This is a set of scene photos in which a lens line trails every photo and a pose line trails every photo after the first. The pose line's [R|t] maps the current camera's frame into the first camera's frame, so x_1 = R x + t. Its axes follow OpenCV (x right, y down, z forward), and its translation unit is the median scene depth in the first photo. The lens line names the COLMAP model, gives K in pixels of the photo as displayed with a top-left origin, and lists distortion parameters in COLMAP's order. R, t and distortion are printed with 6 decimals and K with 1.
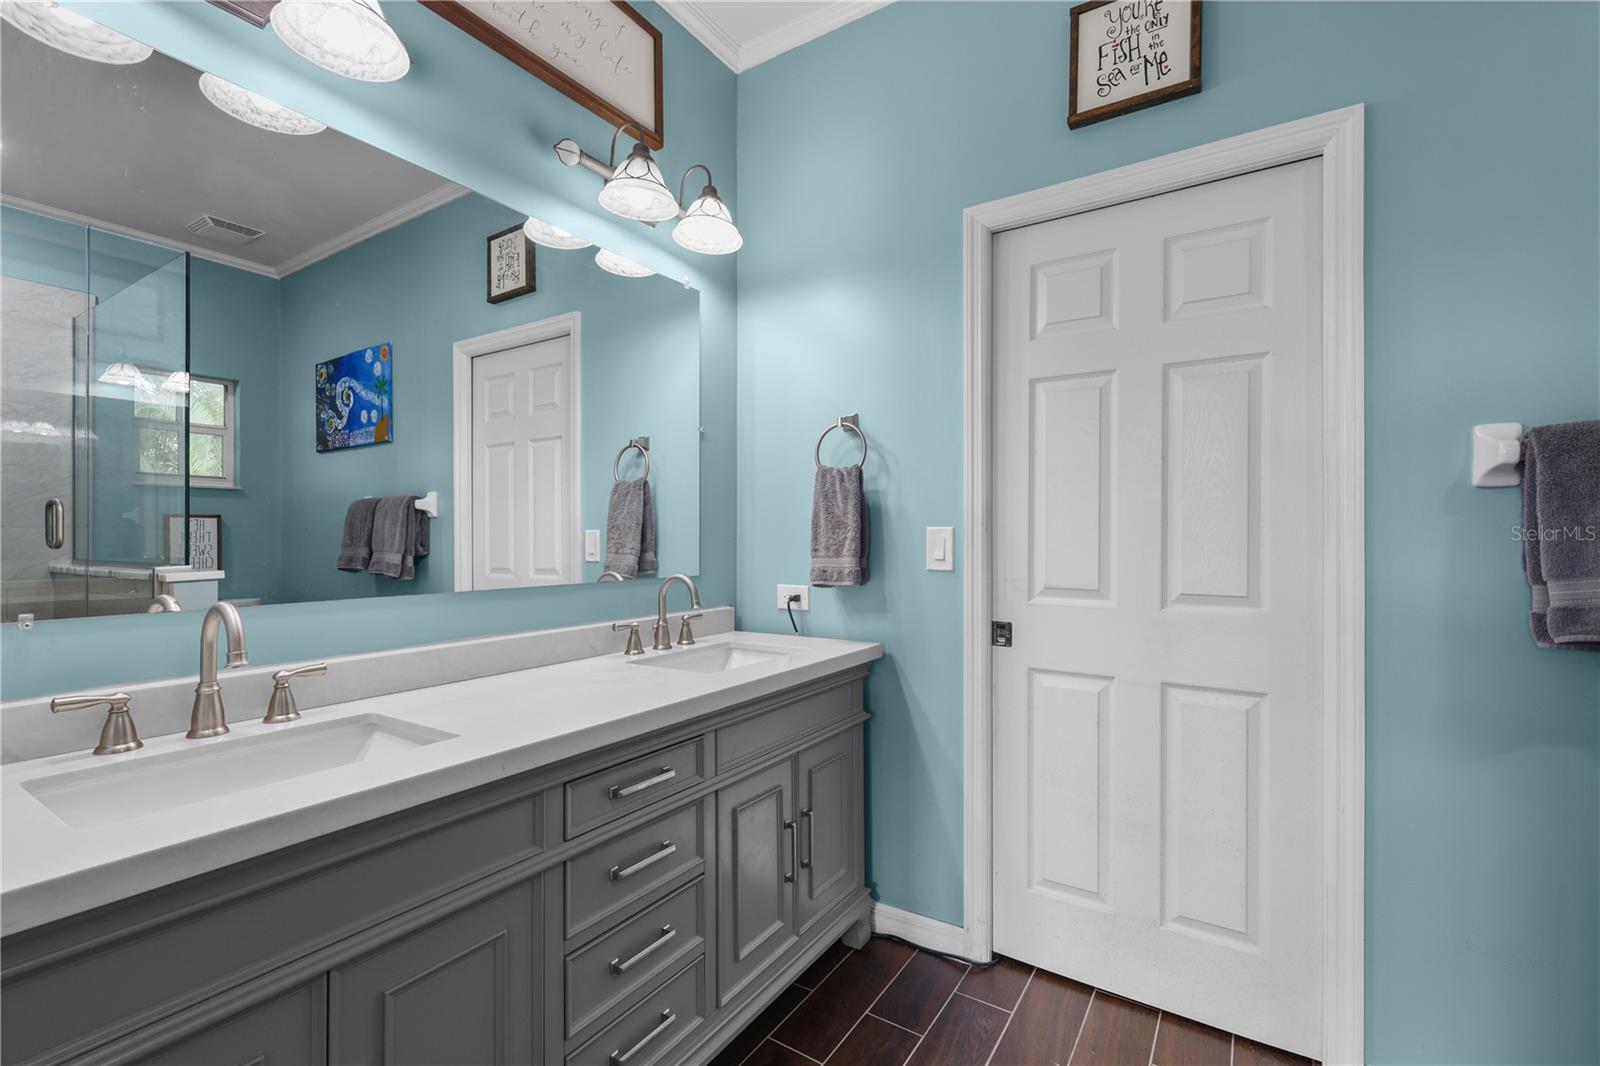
lens RADIAL K [[707.7, 0, 801.4], [0, 707.7, 535.2], [0, 0, 1]] dist [0.000032, 0.000168]
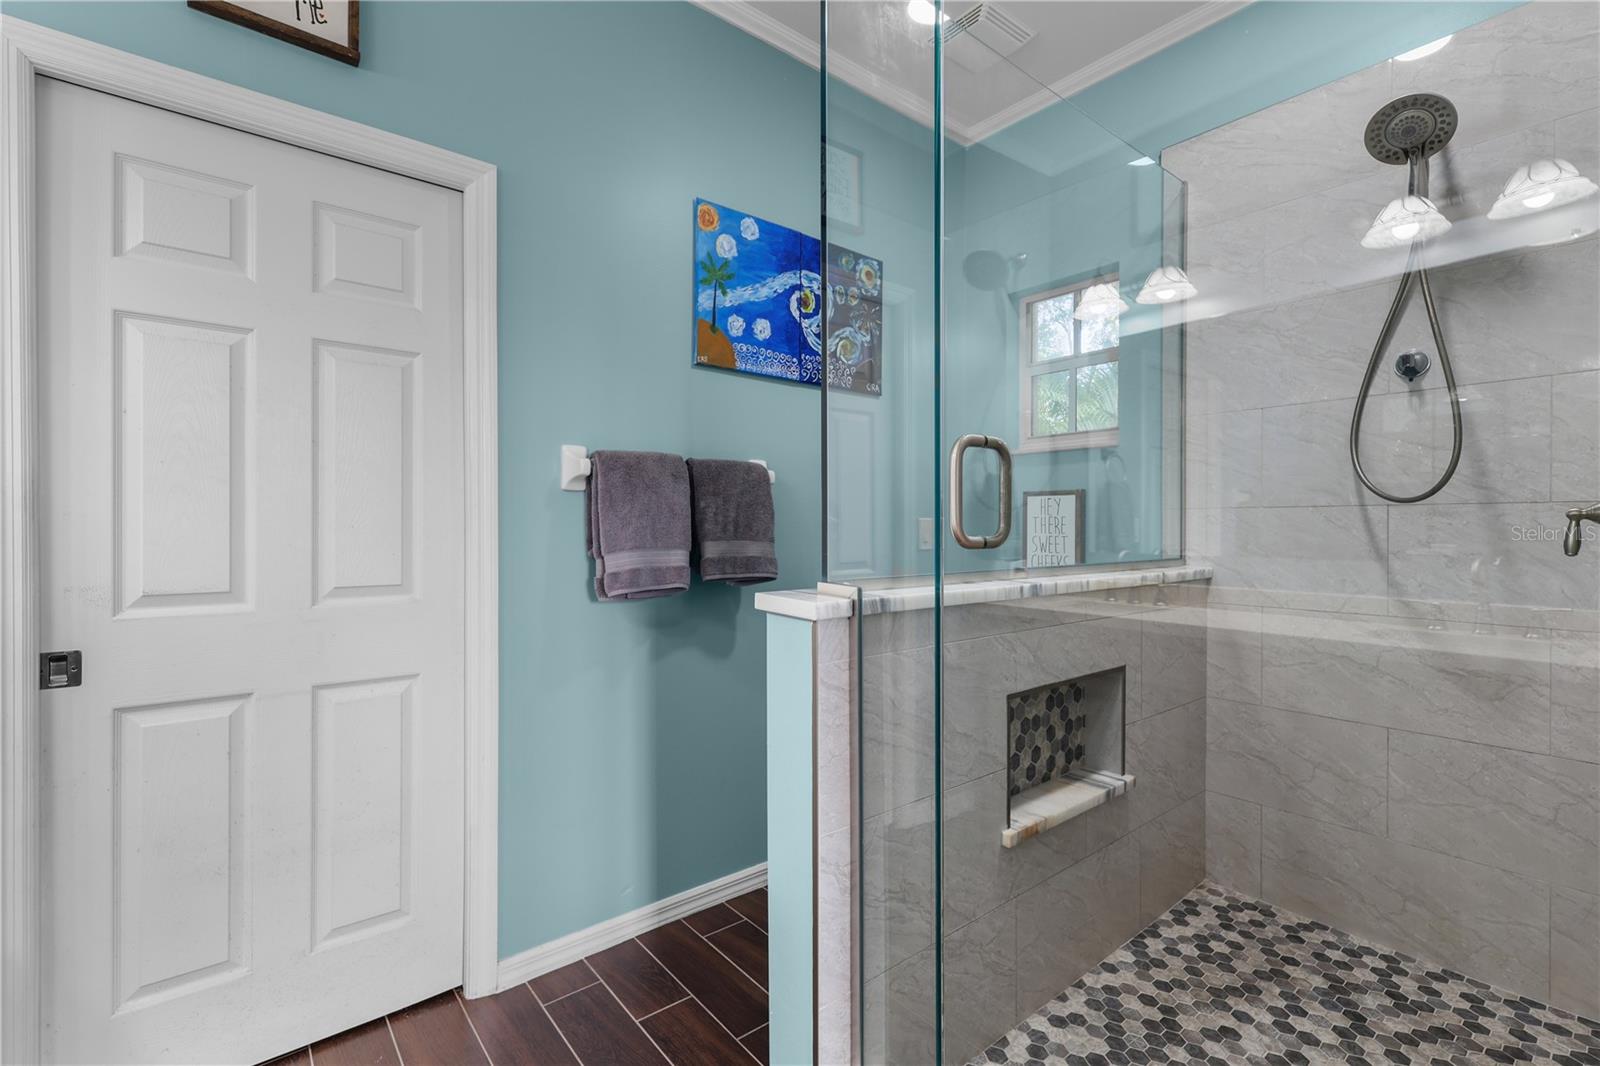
lens RADIAL K [[711.1, 0, 802.7], [0, 711.1, 530.9], [0, 0, 1]] dist [0.004234, -0.000657]
pose [[0.292583, -0.009408, 0.956194, -0.183278], [0.000998, 0.999954, 0.009533, -0.000976], [-0.956240, -0.001835, 0.292578, 0.124107]]
